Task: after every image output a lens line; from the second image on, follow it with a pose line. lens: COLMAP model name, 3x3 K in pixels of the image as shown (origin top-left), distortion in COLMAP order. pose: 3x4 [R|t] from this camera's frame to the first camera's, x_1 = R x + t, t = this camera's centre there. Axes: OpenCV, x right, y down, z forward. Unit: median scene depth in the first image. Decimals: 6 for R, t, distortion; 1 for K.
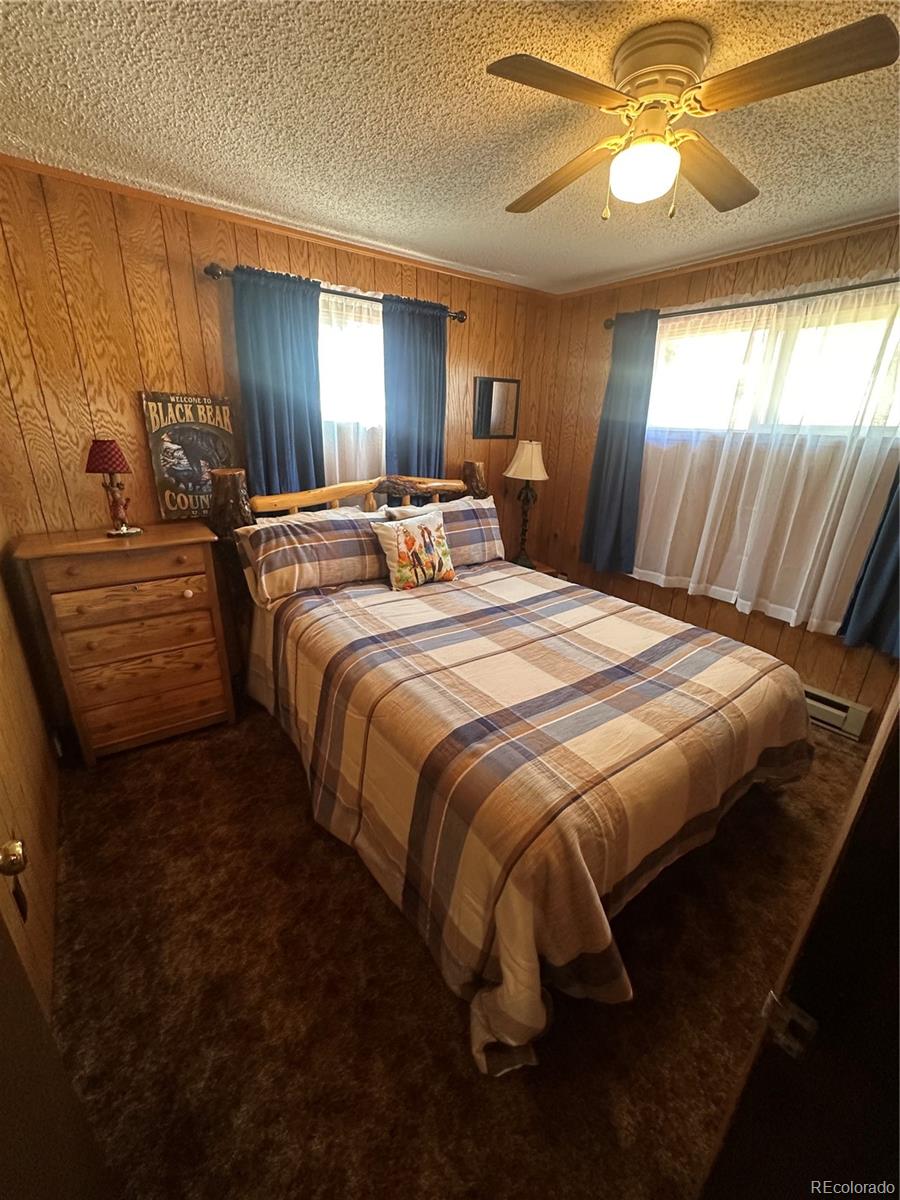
lens RADIAL K [[481.0, 0, 450.0], [0, 481.0, 600.0], [0, 0, 1]] dist [-0.000455, -0.000211]
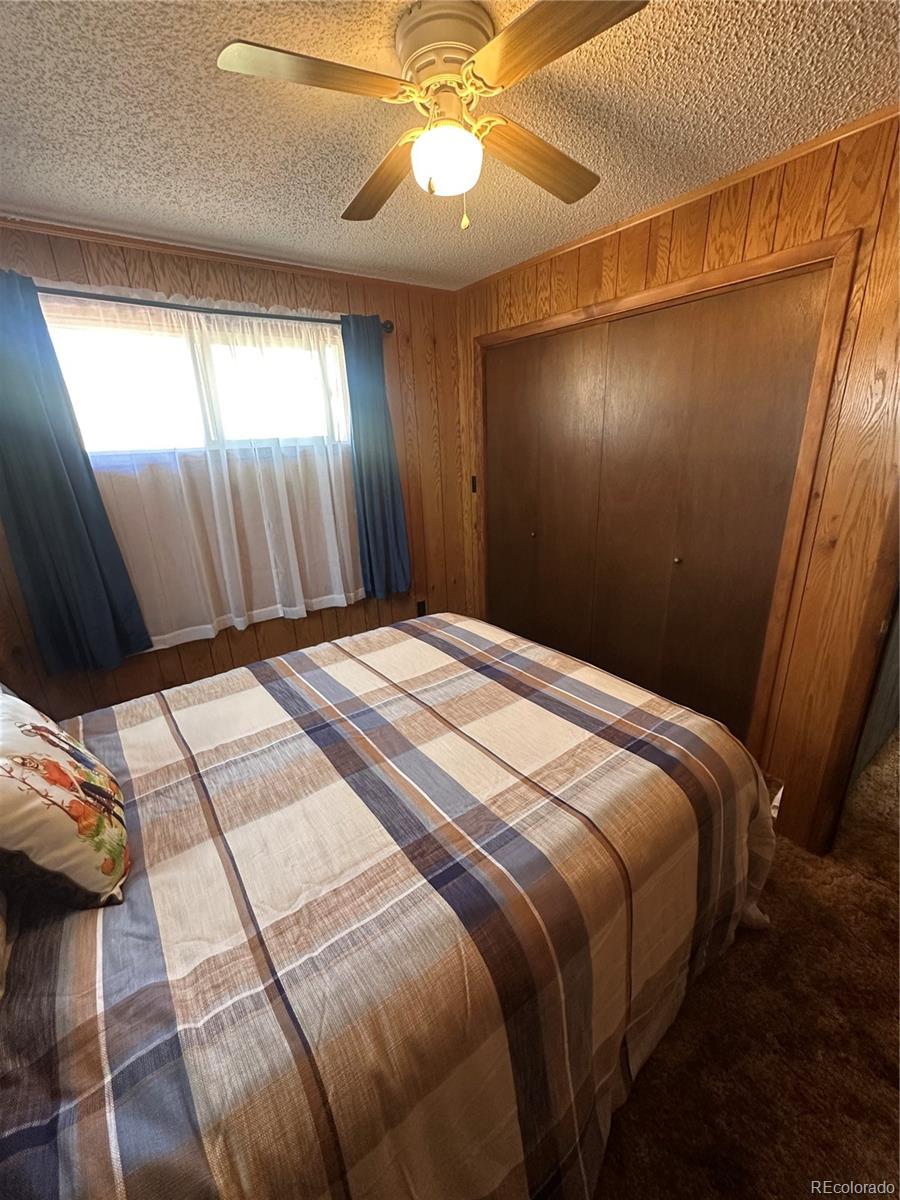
lens RADIAL K [[481.0, 0, 450.0], [0, 481.0, 600.0], [0, 0, 1]] dist [-0.000455, -0.000211]
pose [[-0.011273, -0.345648, 0.938296, -0.441891], [0.381635, 0.865838, 0.323541, -0.272741], [-0.924244, 0.361734, 0.122151, 0.698878]]
